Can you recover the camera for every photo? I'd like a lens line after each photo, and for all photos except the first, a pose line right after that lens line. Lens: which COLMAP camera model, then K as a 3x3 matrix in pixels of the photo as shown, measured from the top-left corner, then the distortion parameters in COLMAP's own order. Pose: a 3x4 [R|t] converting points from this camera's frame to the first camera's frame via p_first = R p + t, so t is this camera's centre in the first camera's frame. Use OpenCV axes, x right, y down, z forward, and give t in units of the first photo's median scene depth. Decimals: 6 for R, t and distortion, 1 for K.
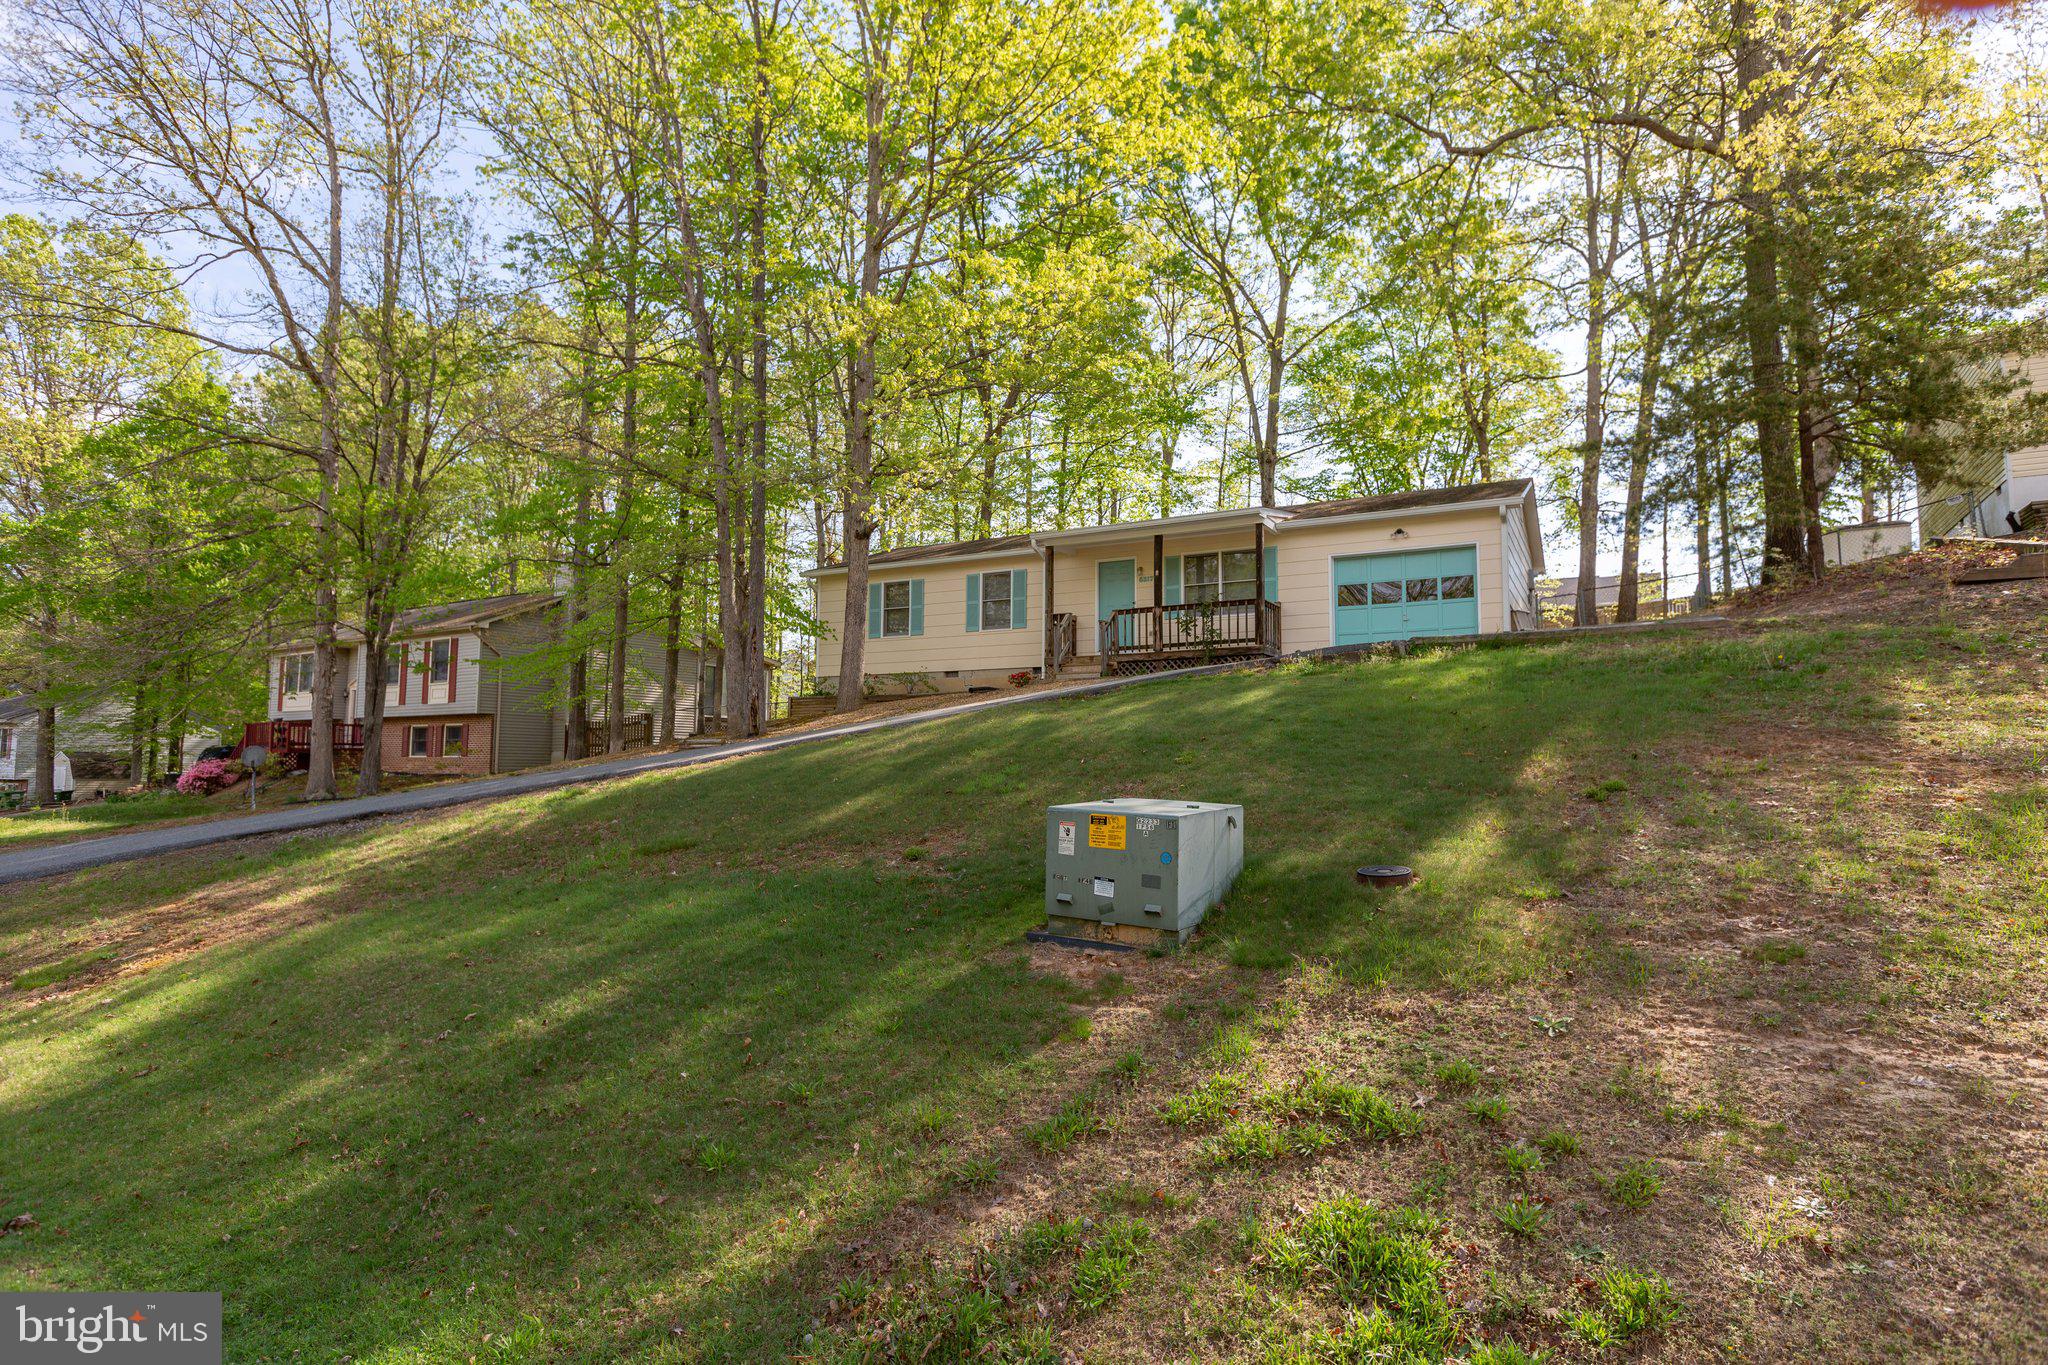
lens RADIAL K [[1165.0, 0, 1030.3], [0, 1165.0, 679.9], [0, 0, 1]] dist [0.001916, 0.000769]
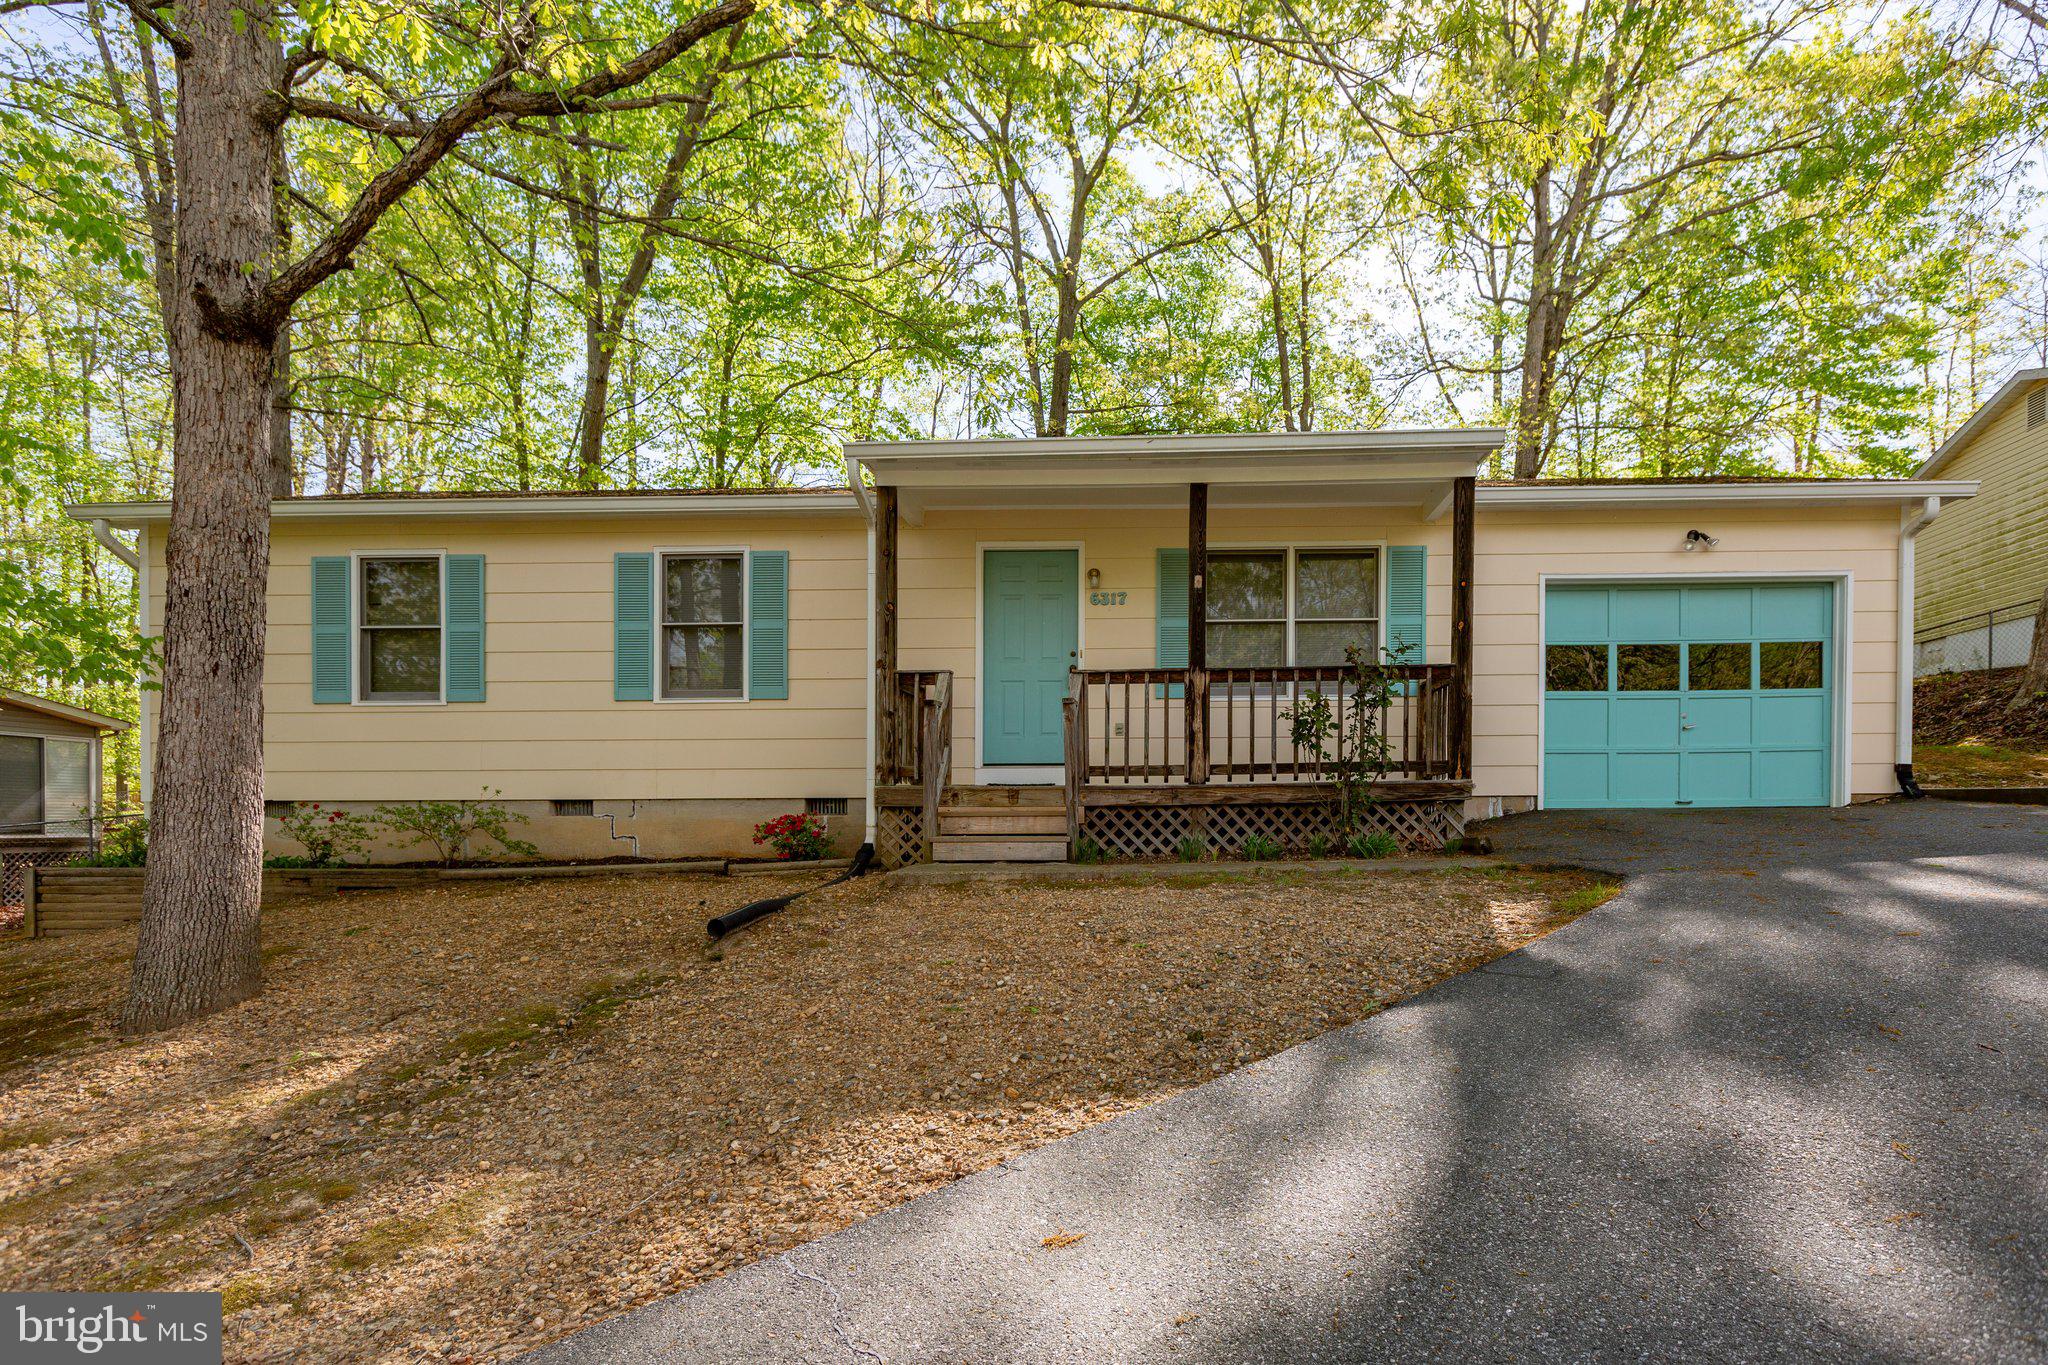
lens RADIAL K [[1113.7, 0, 1145.5], [0, 1113.7, 836.1], [0, 0, 1]] dist [0.003553, -0.001104]
pose [[0.887551, -0.013775, 0.460503, -0.079241], [-0.028688, 0.995961, 0.085084, -0.037487], [-0.459815, -0.088727, 0.883571, 0.656177]]
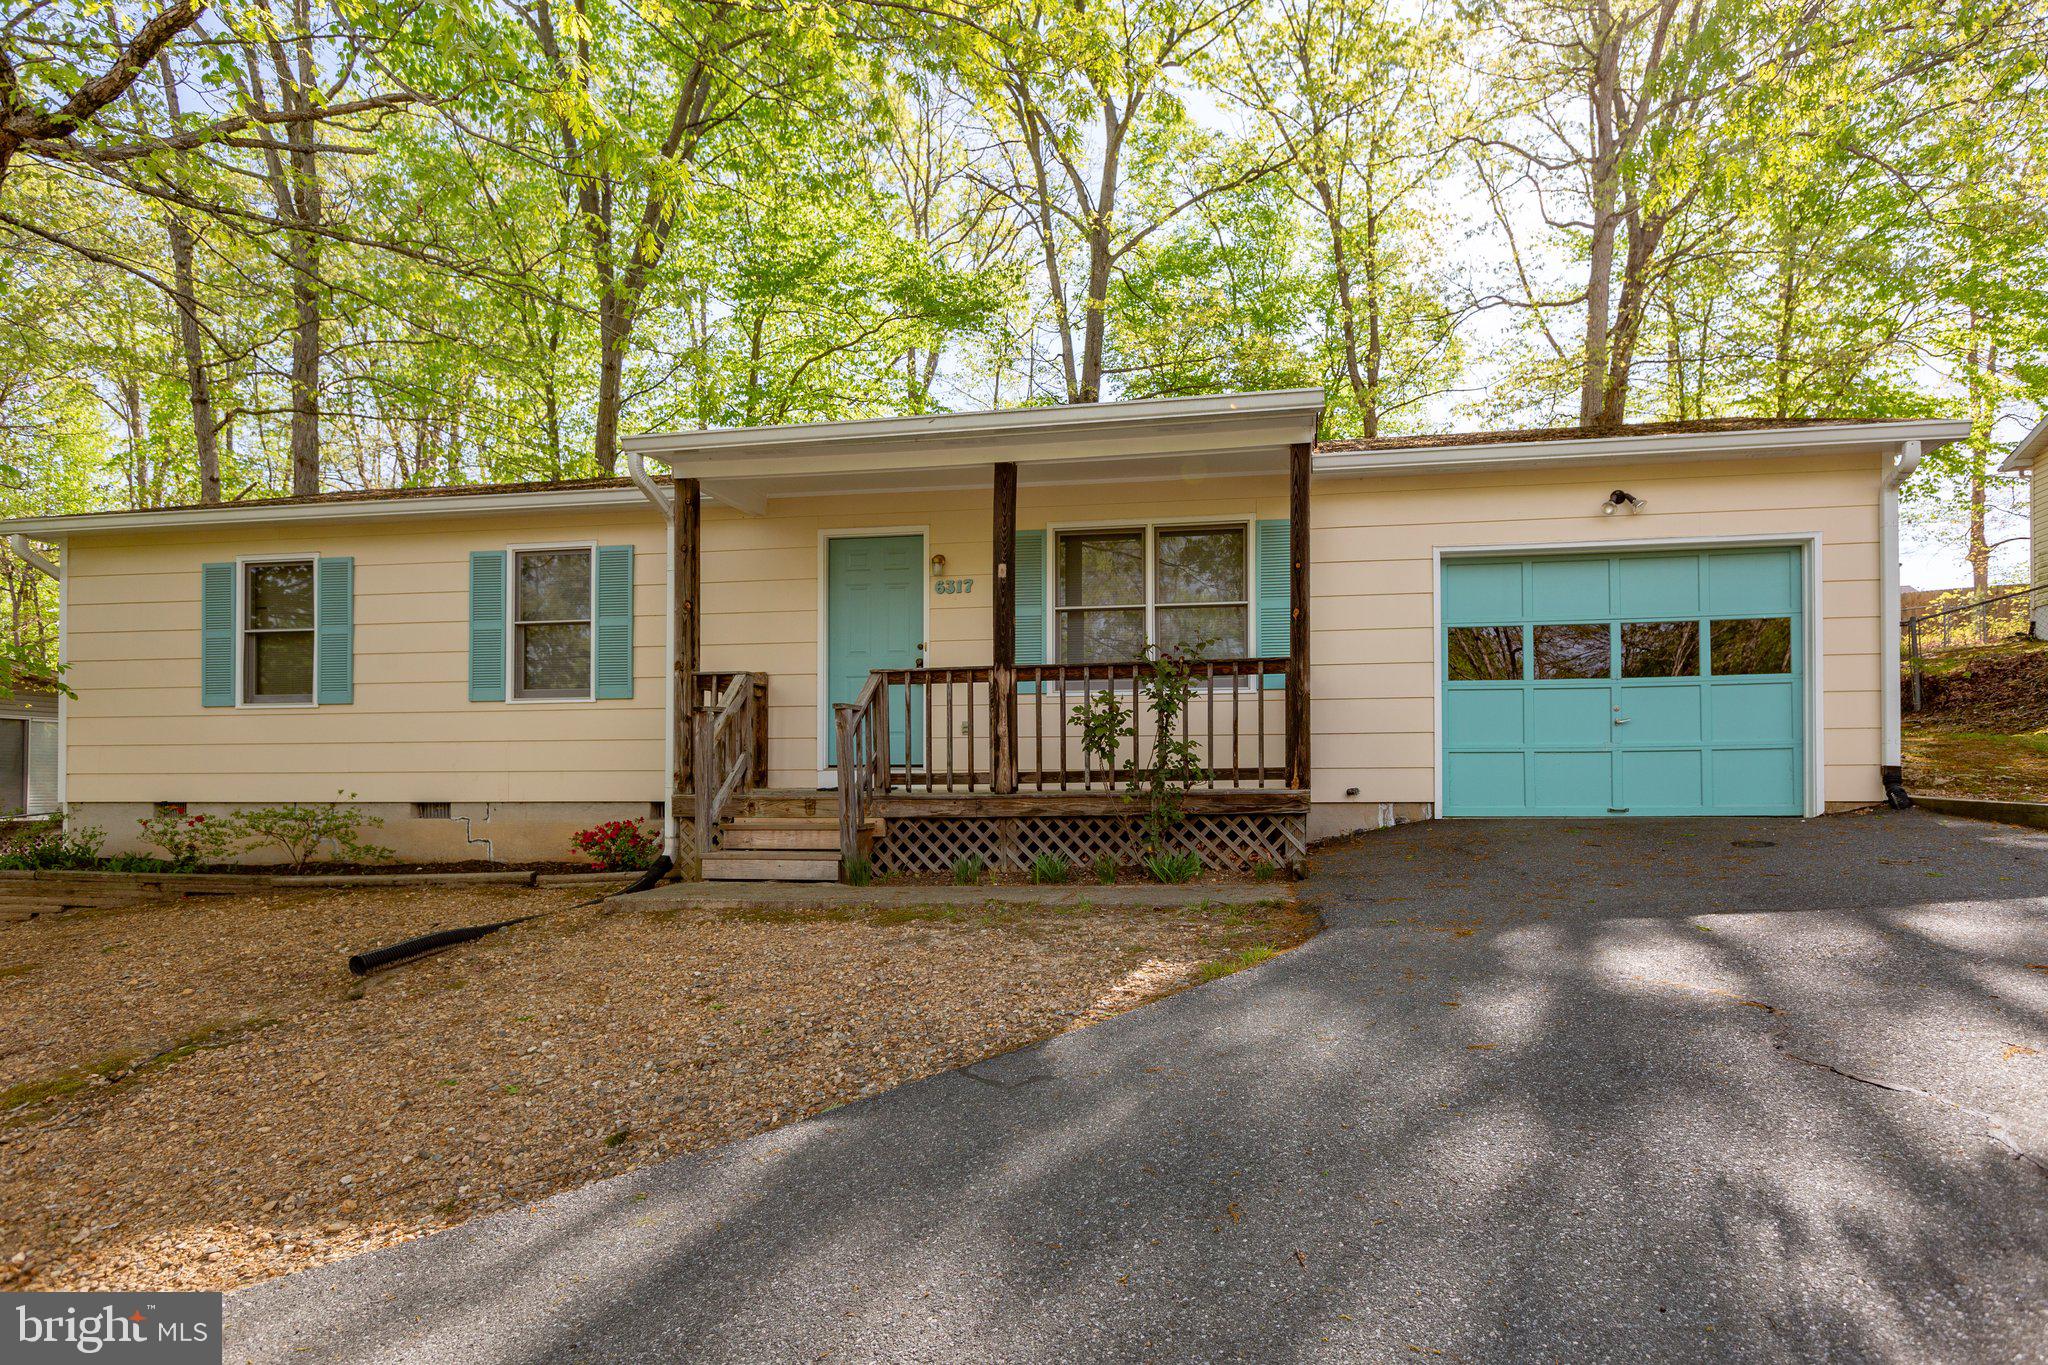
lens RADIAL K [[1165.0, 0, 1124.5], [0, 1165.0, 776.3], [0, 0, 1]] dist [0.001916, 0.000769]
pose [[0.945387, -0.002858, 0.325937, 0.027556], [-0.019601, 0.997653, 0.065603, -0.052512], [-0.325359, -0.068409, 0.943113, 0.636734]]
